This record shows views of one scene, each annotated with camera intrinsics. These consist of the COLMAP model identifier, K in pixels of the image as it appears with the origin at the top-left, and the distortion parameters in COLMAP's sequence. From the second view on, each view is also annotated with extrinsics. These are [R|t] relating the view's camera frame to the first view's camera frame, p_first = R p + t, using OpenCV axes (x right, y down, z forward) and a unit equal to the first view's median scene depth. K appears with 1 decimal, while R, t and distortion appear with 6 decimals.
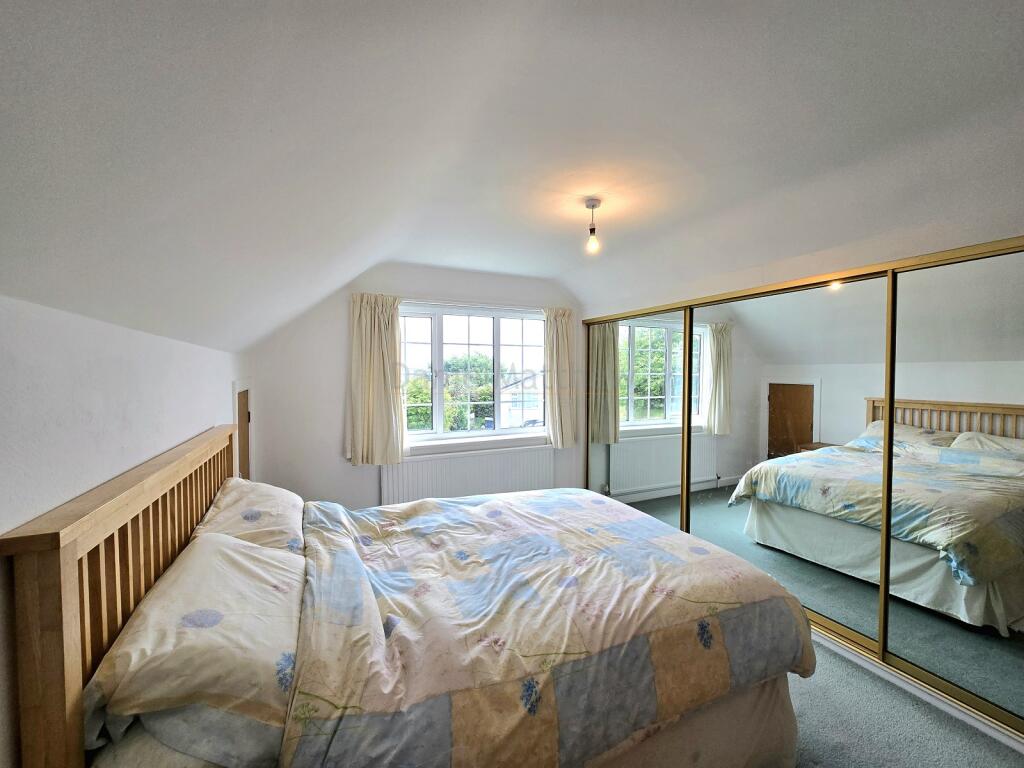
lens RADIAL K [[421.0, 0, 517.1], [0, 421.0, 384.0], [0, 0, 1]] dist [-0.001194, 0.000453]
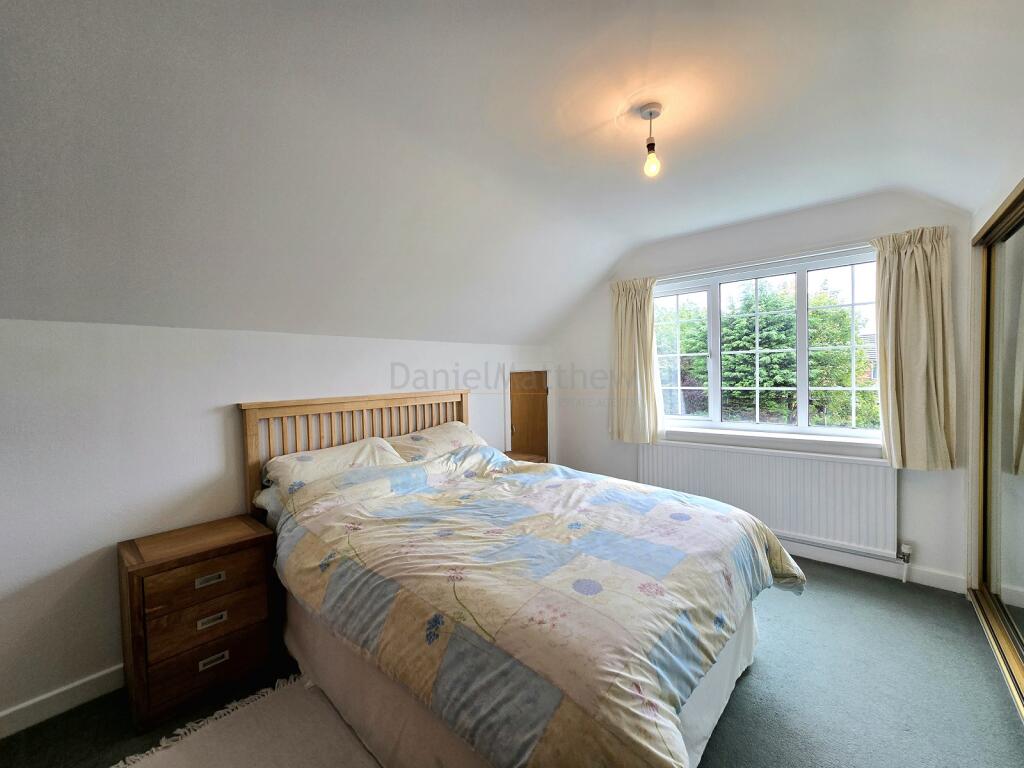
lens RADIAL K [[421.0, 0, 517.1], [0, 421.0, 384.0], [0, 0, 1]] dist [-0.001194, 0.000453]
pose [[0.397997, 0.016681, -0.917235, 1.032544], [-0.001536, 0.999845, 0.017517, 0.057010], [0.917386, -0.005563, 0.397961, 0.642128]]
